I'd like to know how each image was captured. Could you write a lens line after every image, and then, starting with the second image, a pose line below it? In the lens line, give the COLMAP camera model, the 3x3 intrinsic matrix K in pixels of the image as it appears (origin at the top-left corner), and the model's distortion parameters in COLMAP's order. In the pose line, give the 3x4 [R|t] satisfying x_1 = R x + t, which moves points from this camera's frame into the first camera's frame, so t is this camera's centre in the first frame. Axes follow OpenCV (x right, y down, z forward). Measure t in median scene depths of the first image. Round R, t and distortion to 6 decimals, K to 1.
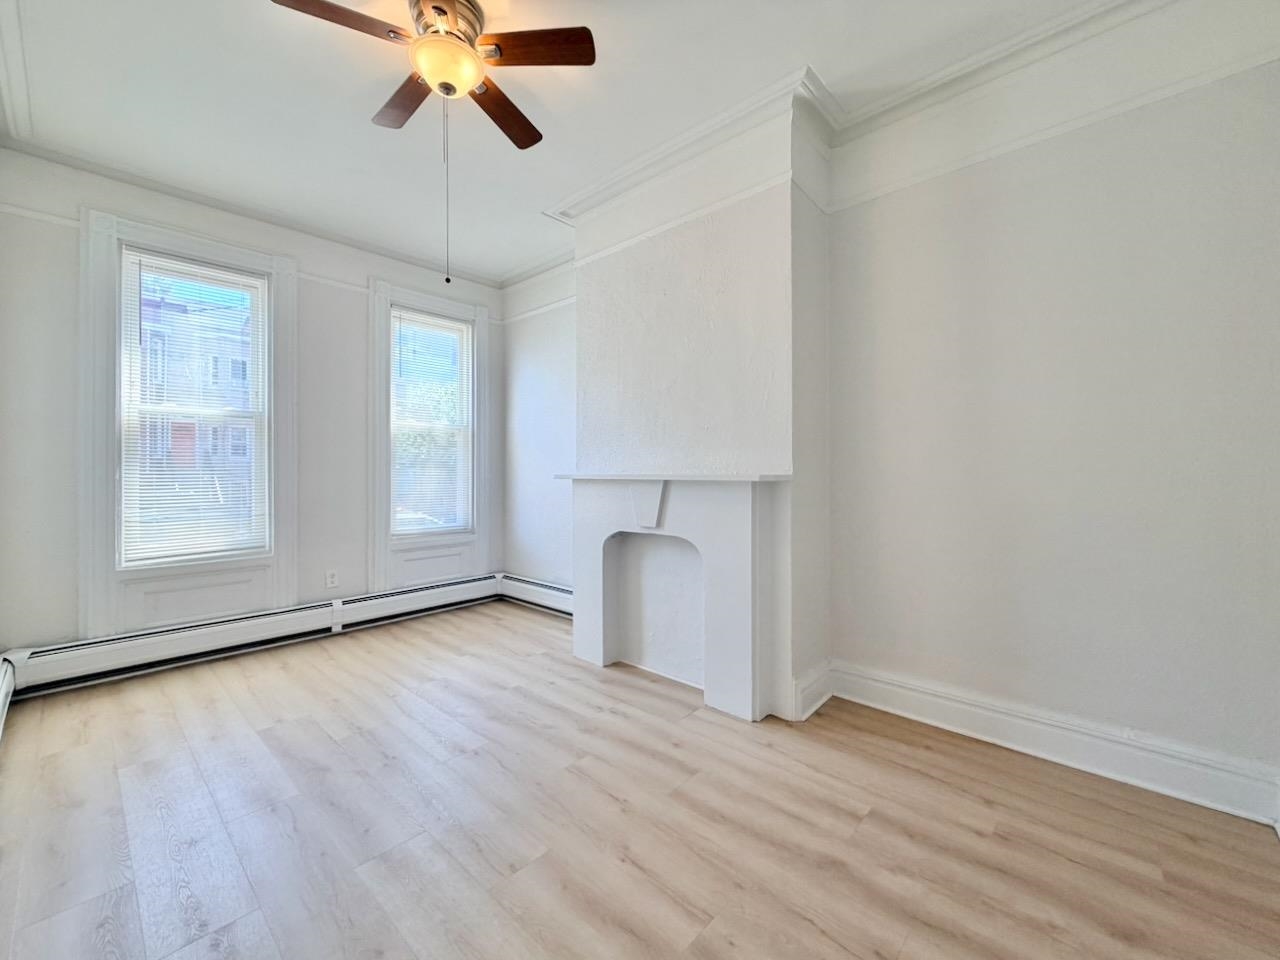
lens RADIAL K [[522.8, 0, 635.7], [0, 522.8, 471.0], [0, 0, 1]] dist [0.001432, -0.000236]
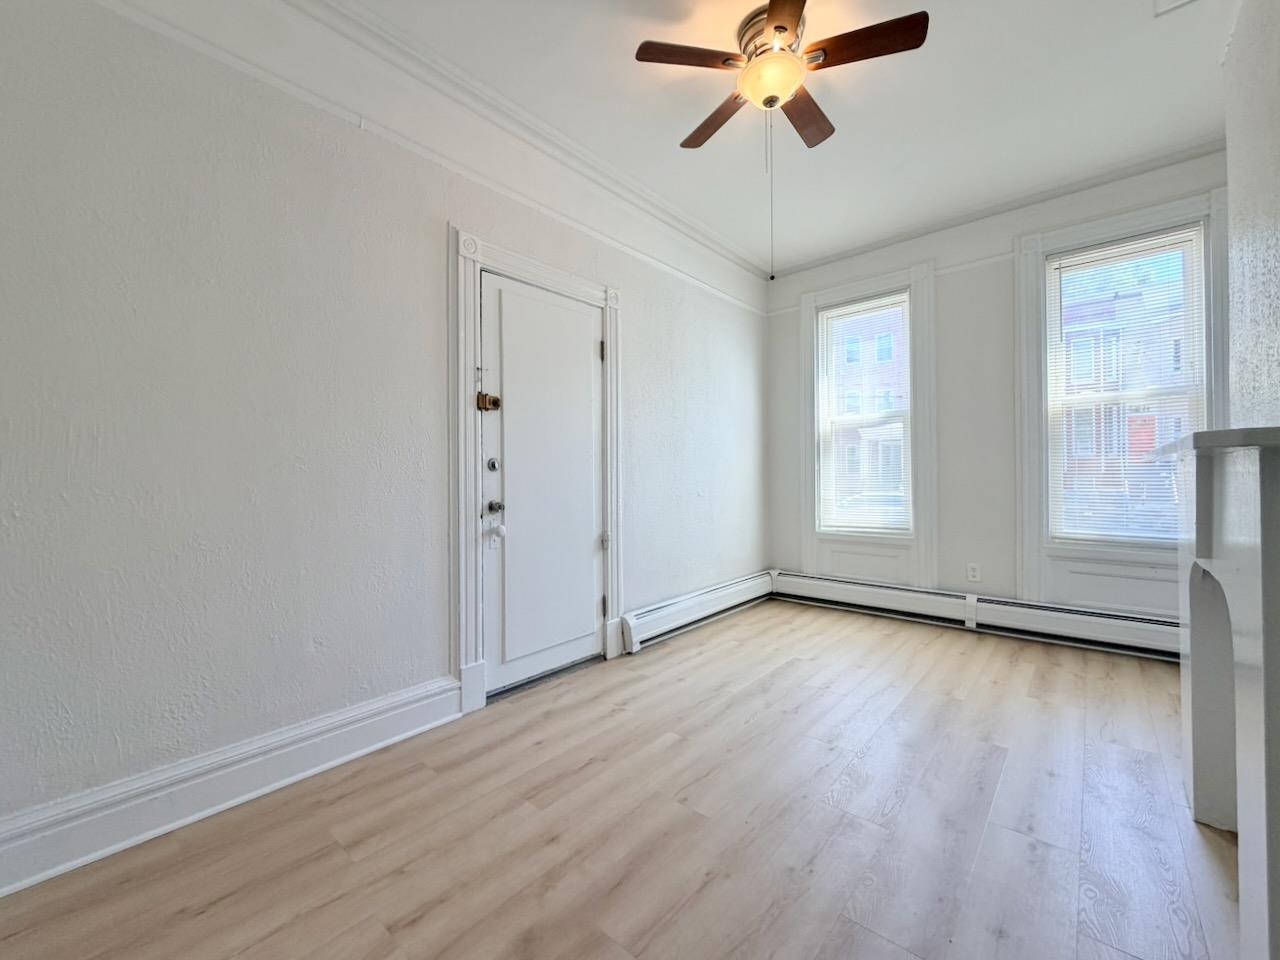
lens RADIAL K [[522.8, 0, 635.7], [0, 522.8, 471.0], [0, 0, 1]] dist [0.001432, -0.000236]
pose [[0.024421, -0.008086, -0.999669, 0.567147], [0.009845, 0.999921, -0.007848, 0.031235], [0.999653, -0.009650, 0.024499, 0.547651]]
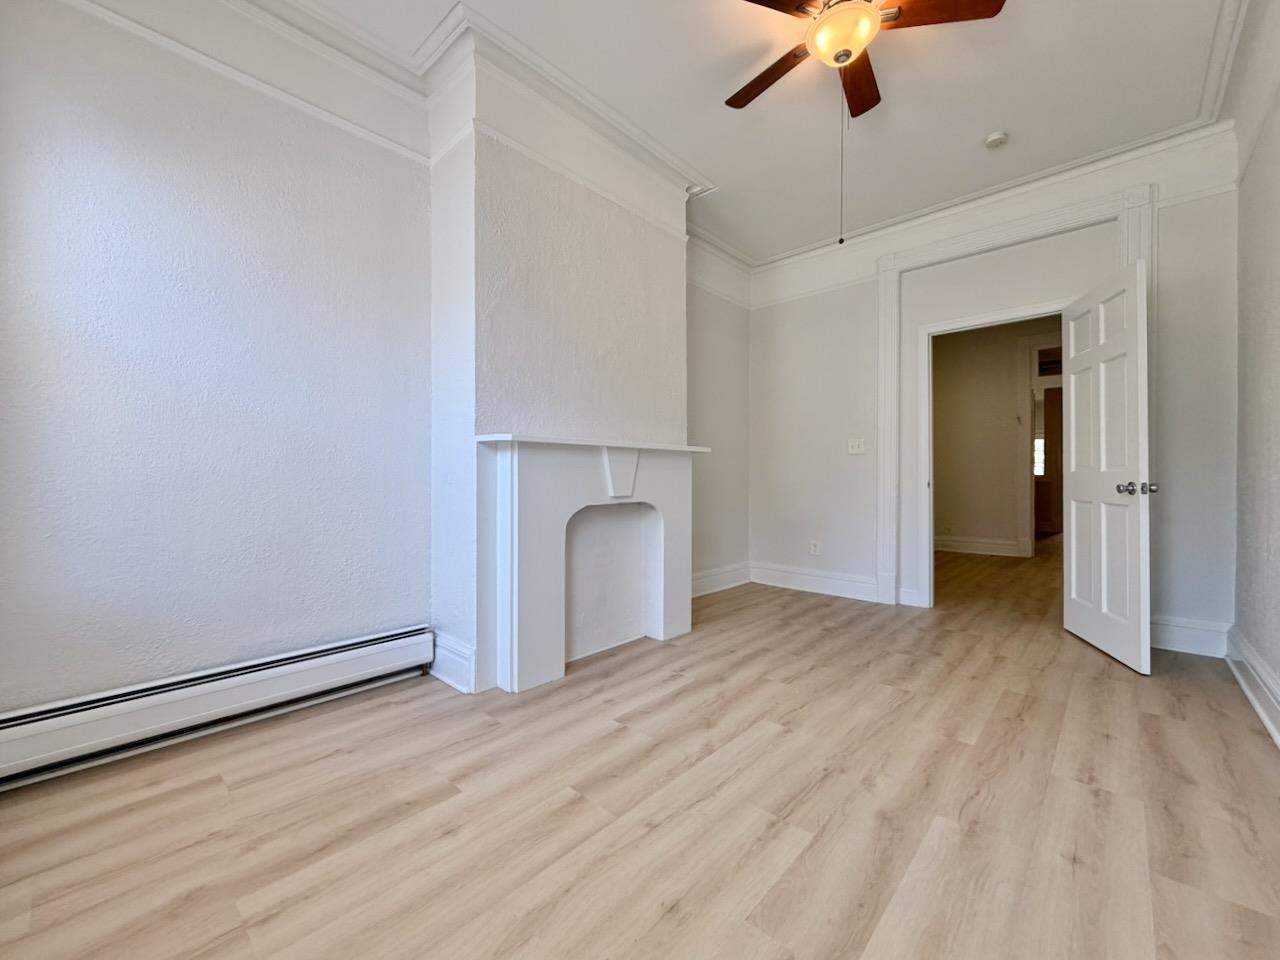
lens RADIAL K [[522.8, 0, 635.7], [0, 522.8, 471.0], [0, 0, 1]] dist [0.001432, -0.000236]
pose [[0.000621, 0.011216, 0.999937, -1.111154], [-0.002905, 0.999933, -0.011215, 0.080777], [-0.999996, -0.002898, 0.000653, 1.123324]]
